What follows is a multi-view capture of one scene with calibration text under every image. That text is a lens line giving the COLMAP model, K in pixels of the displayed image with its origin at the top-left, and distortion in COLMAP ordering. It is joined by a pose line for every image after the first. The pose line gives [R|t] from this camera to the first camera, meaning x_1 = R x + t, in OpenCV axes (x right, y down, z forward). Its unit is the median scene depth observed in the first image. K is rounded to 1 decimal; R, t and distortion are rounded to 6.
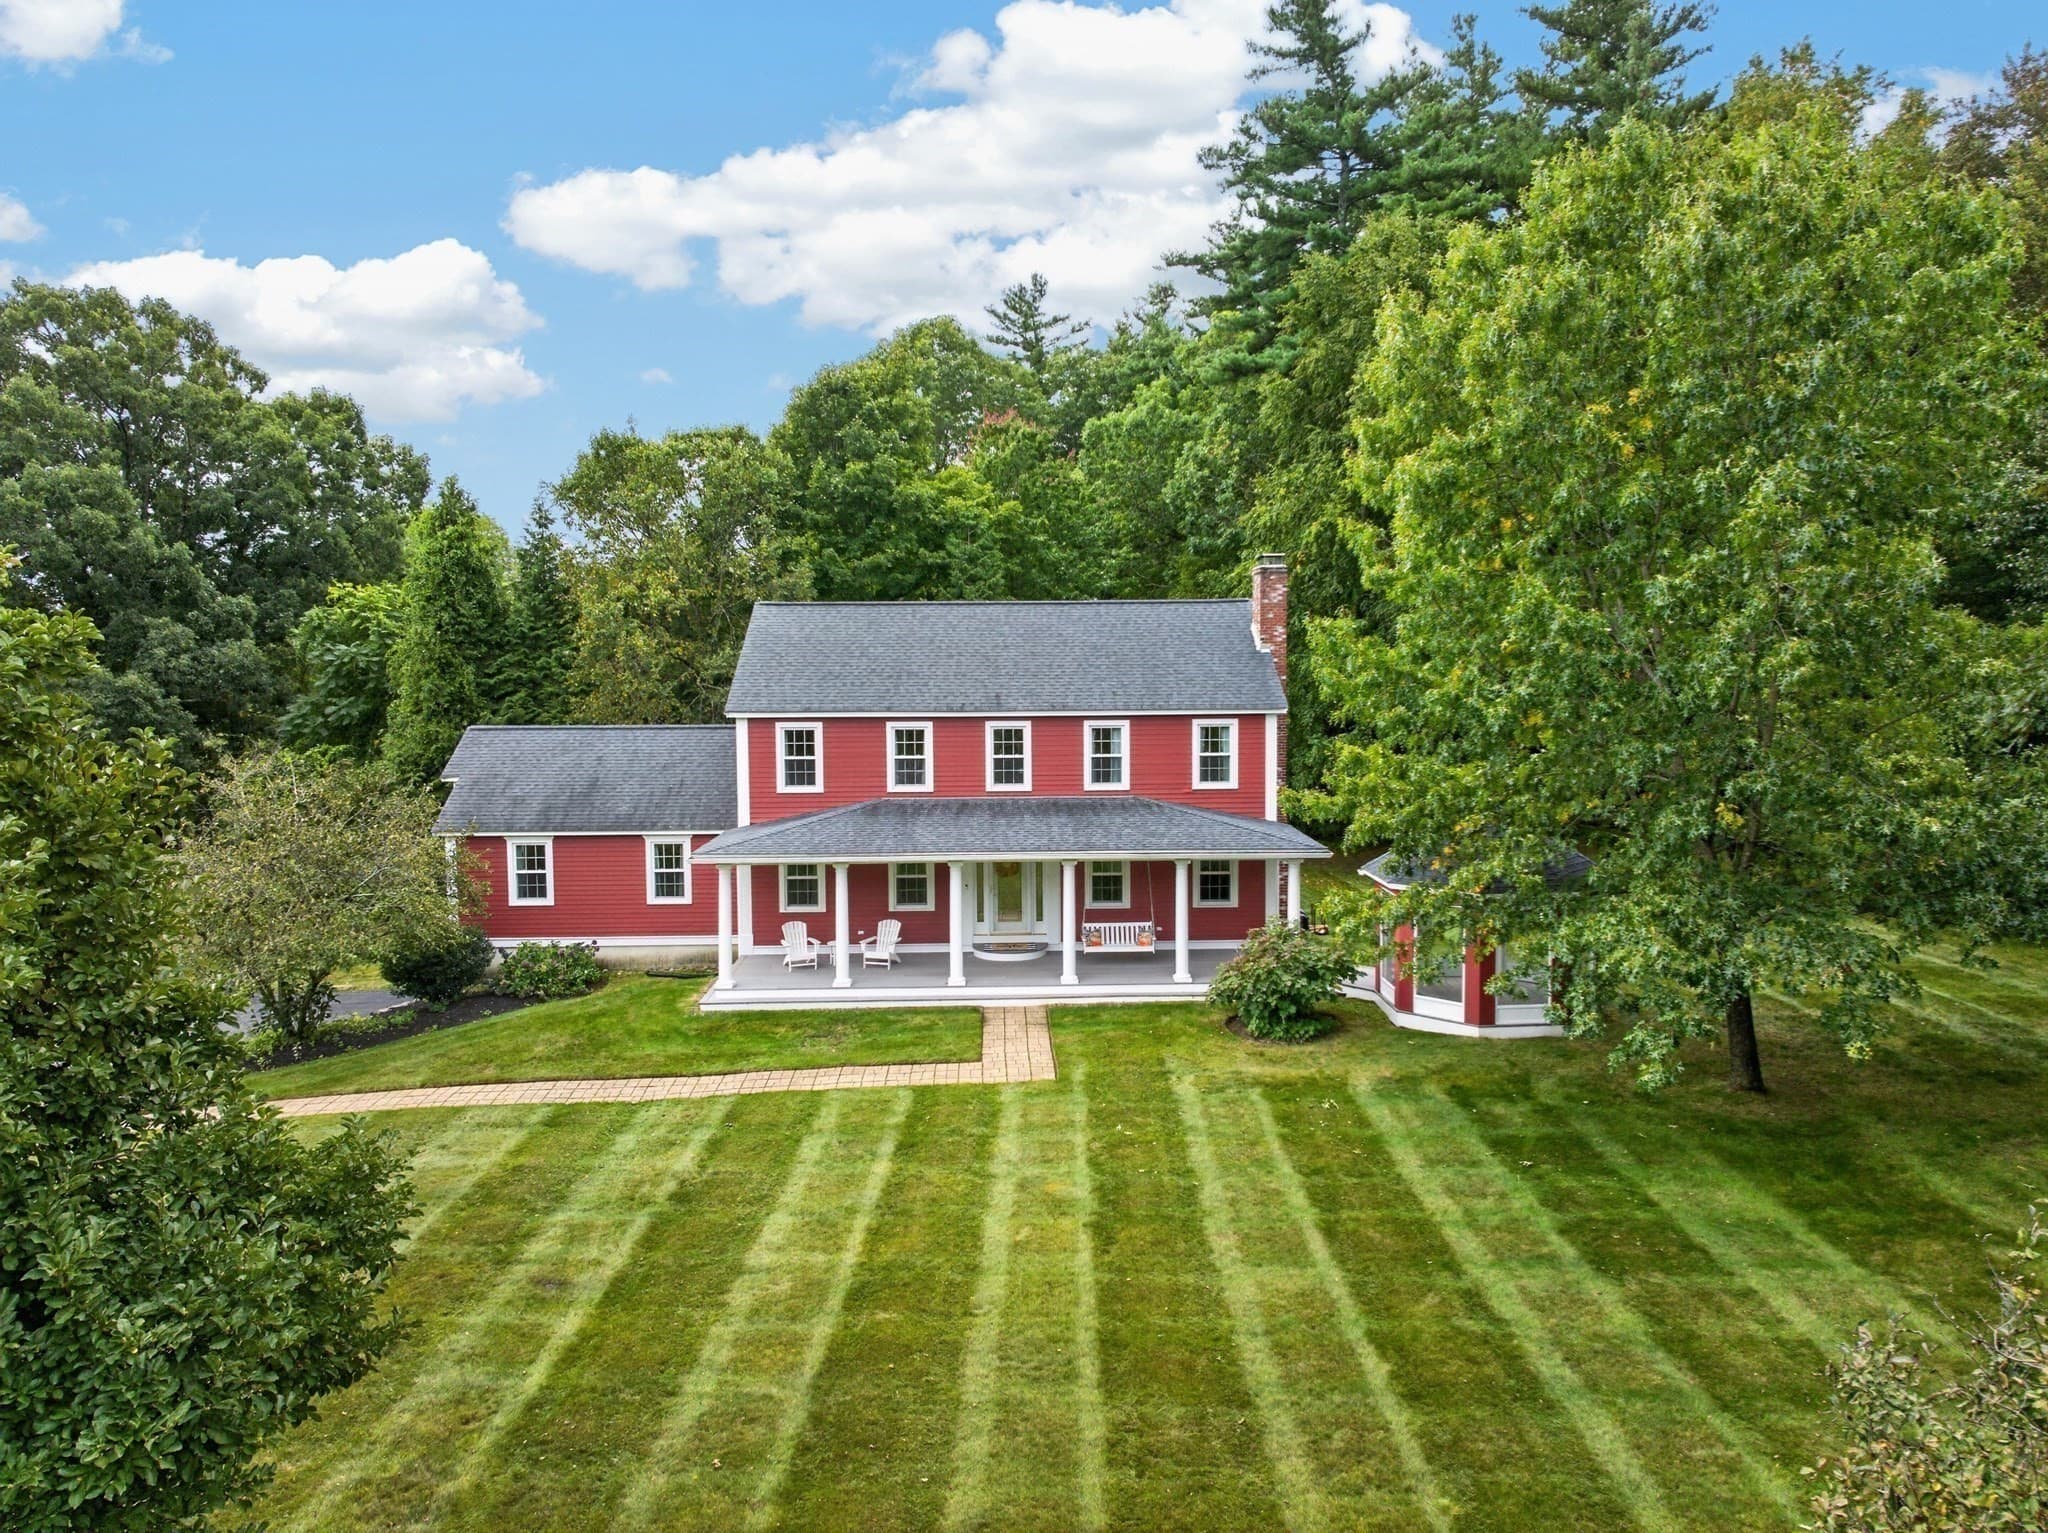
lens RADIAL K [[1367.8, 0, 1024.0], [0, 1367.8, 766.5], [0, 0, 1]] dist [0.003976, -0.003670]
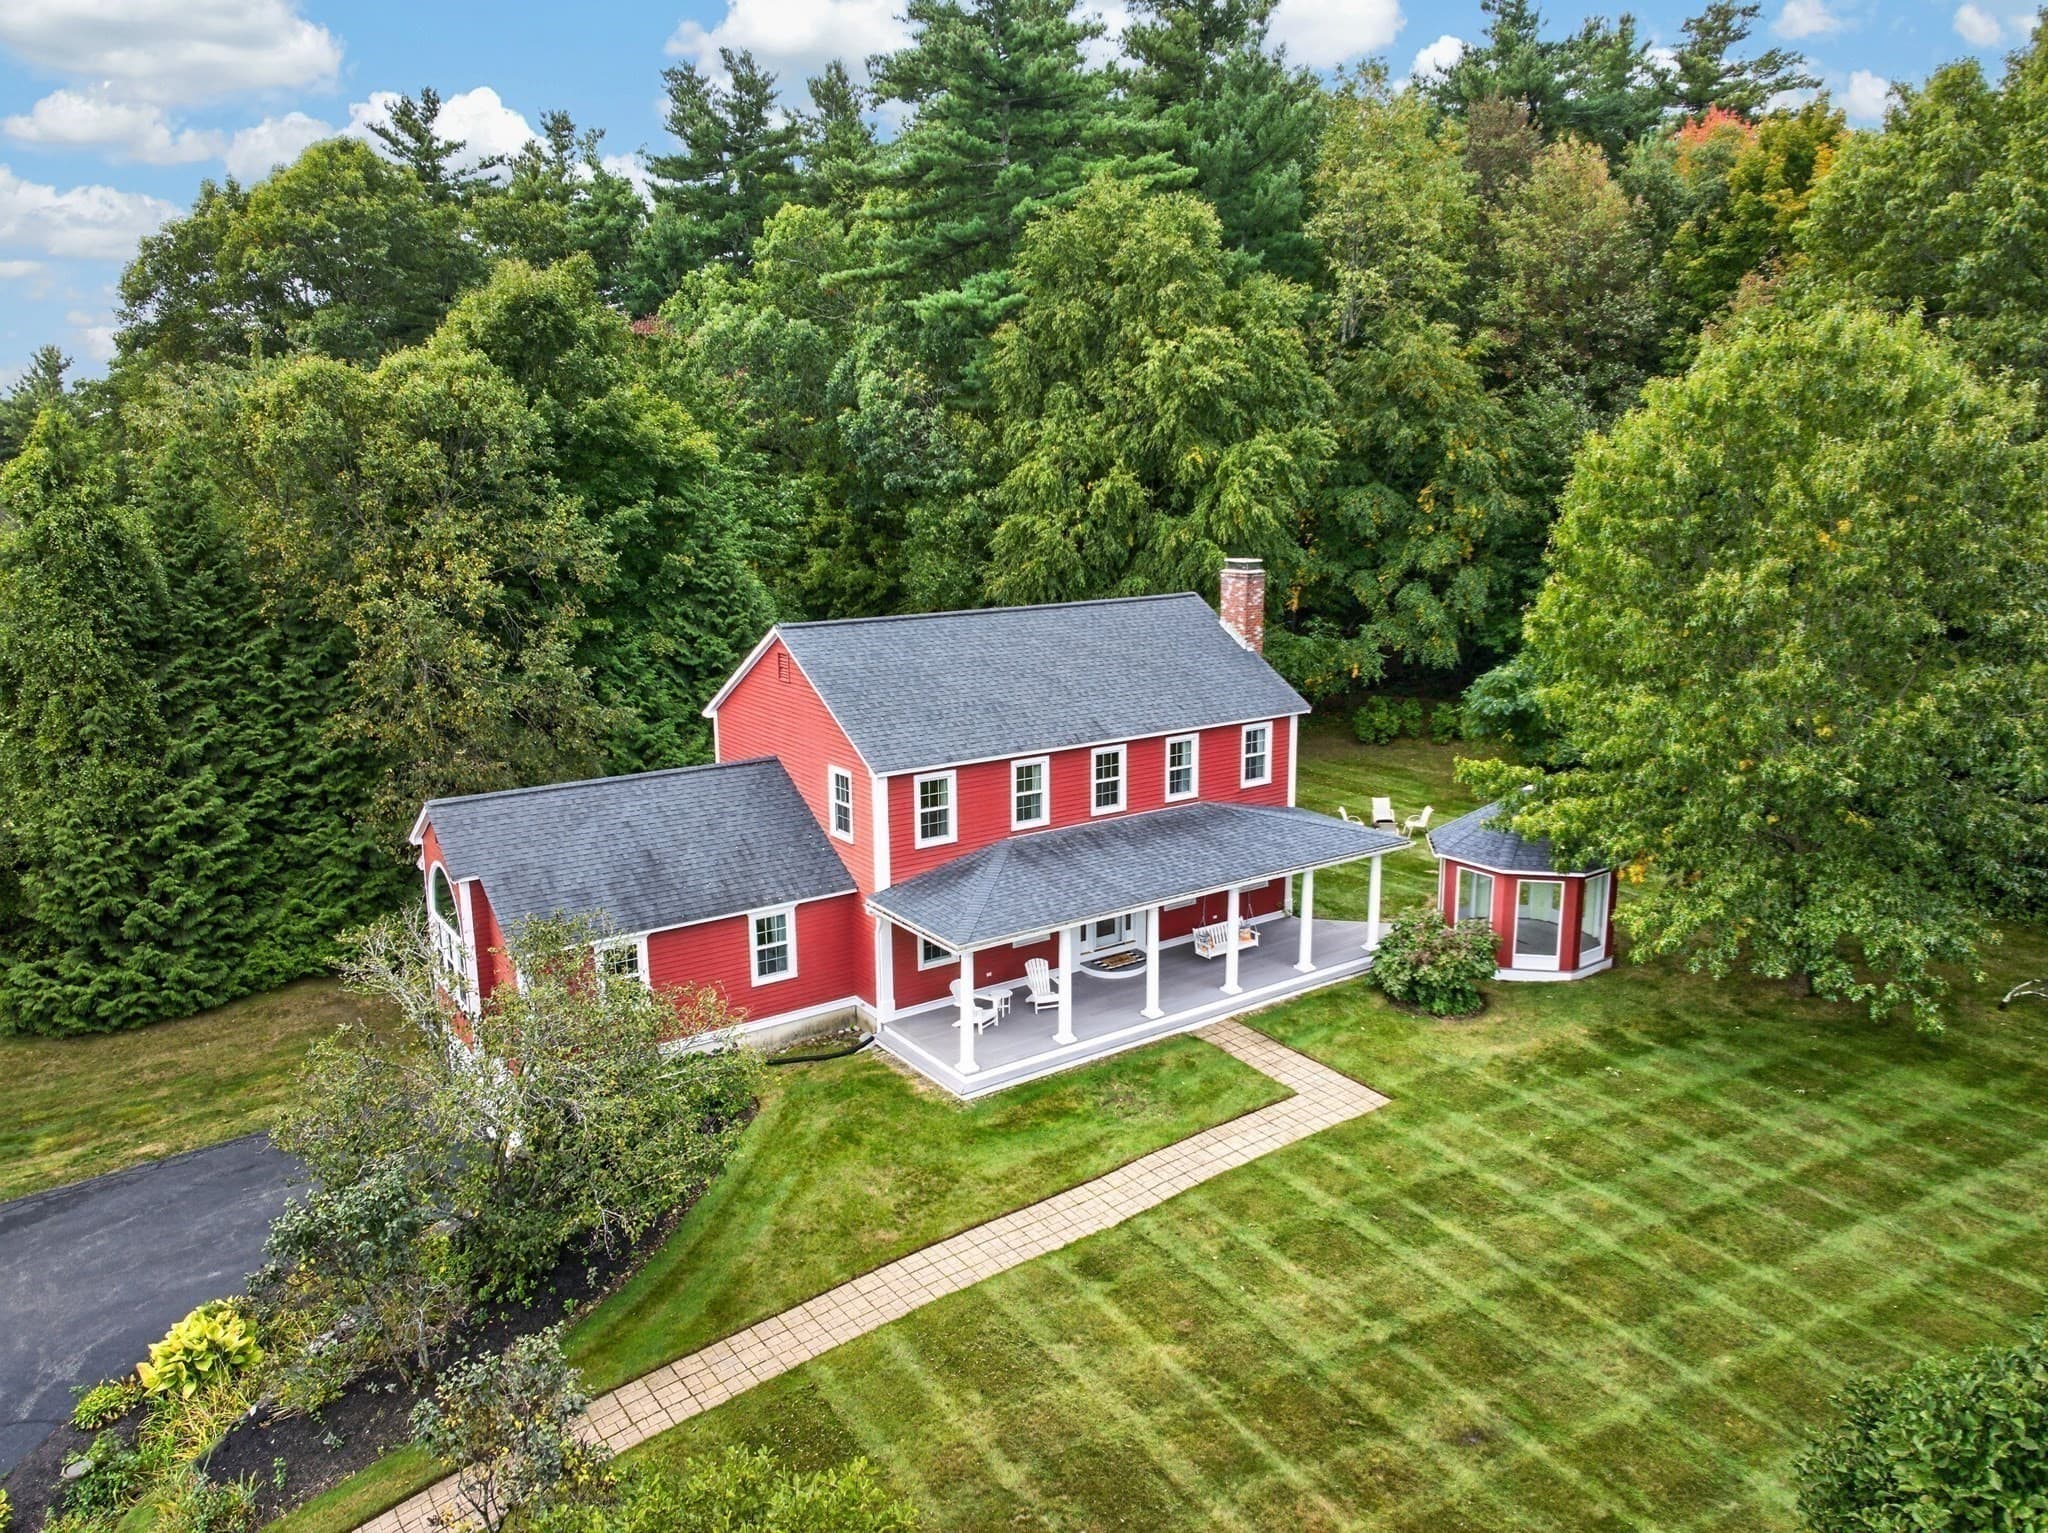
lens RADIAL K [[1359.8, 0, 1024.0], [0, 1359.8, 766.5], [0, 0, 1]] dist [-0.002159, -0.001717]
pose [[0.834640, -0.117357, 0.538148, -0.609616], [0.044847, 0.988273, 0.145963, -0.168553], [-0.548967, -0.097692, 0.830116, 0.189577]]
